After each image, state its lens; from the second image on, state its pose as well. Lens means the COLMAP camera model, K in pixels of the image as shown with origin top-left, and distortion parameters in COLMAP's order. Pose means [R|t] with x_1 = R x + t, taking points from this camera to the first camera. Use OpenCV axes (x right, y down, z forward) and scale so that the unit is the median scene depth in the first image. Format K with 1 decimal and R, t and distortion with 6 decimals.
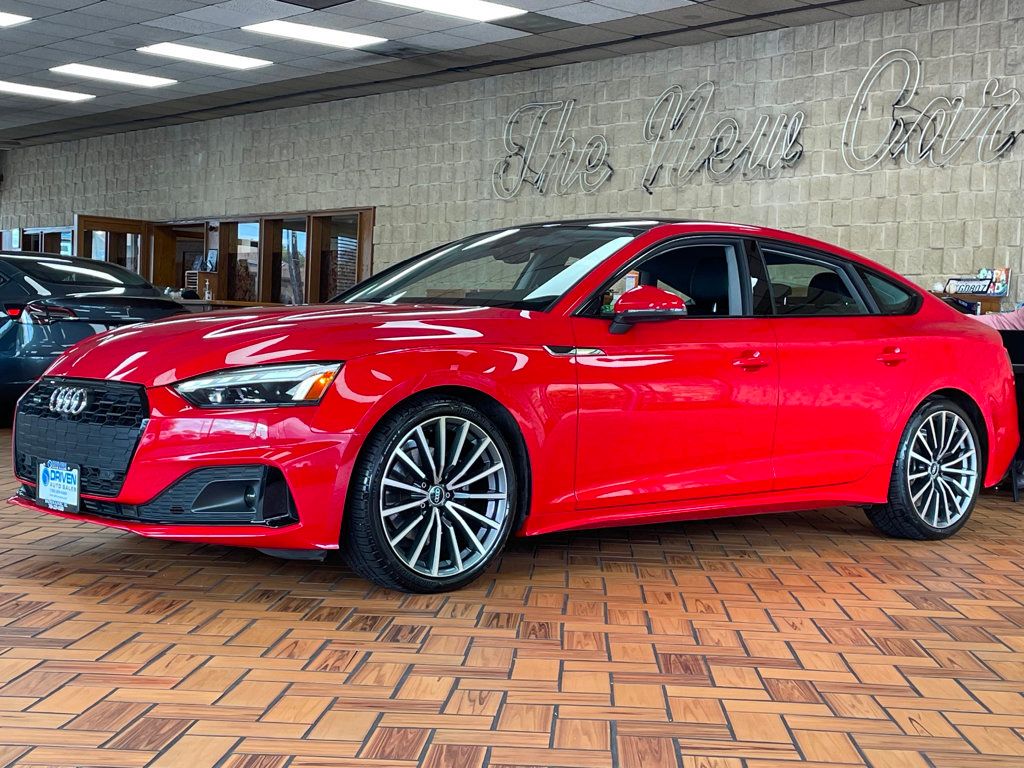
lens RADIAL K [[1517.1, 0, 512.0], [0, 1517.1, 384.0], [0, 0, 1]] dist [-0.000157, -0.007023]
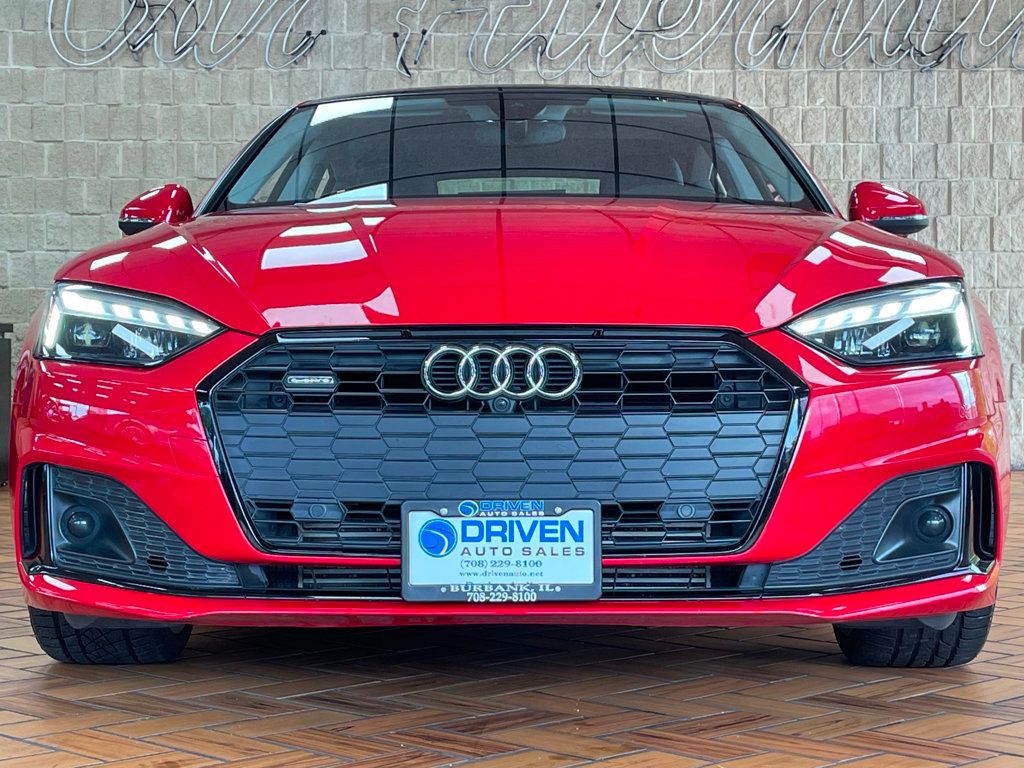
lens RADIAL K [[1911.4, 0, 512.0], [0, 1911.4, 384.0], [0, 0, 1]] dist [0.041791, 0.002435]
pose [[0.659948, -0.036439, 0.750427, -0.430280], [0.037522, 0.999175, 0.015519, 0.003291], [-0.750374, 0.017916, 0.660771, 0.348391]]
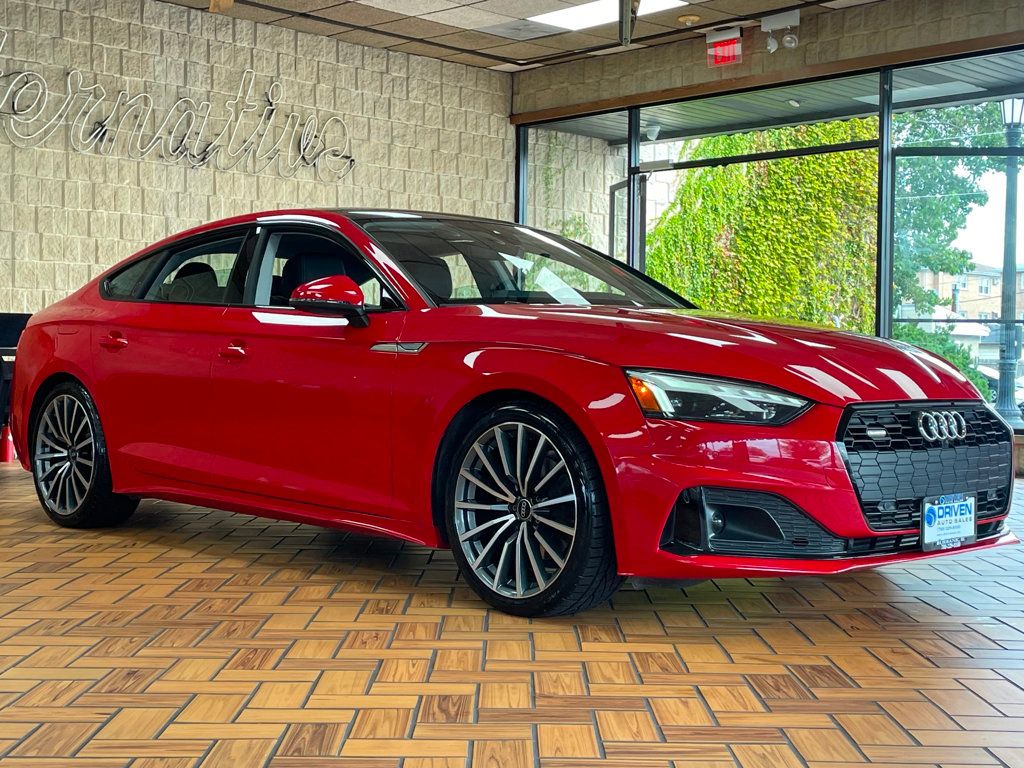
lens RADIAL K [[1418.0, 0, 512.0], [0, 1418.0, 384.0], [0, 0, 1]] dist [0.076492, 0.035112]
pose [[-0.040299, -0.046231, 0.998118, -0.652344], [0.008732, 0.998875, 0.046618, -0.032273], [-0.999150, 0.010594, -0.039850, 0.746862]]
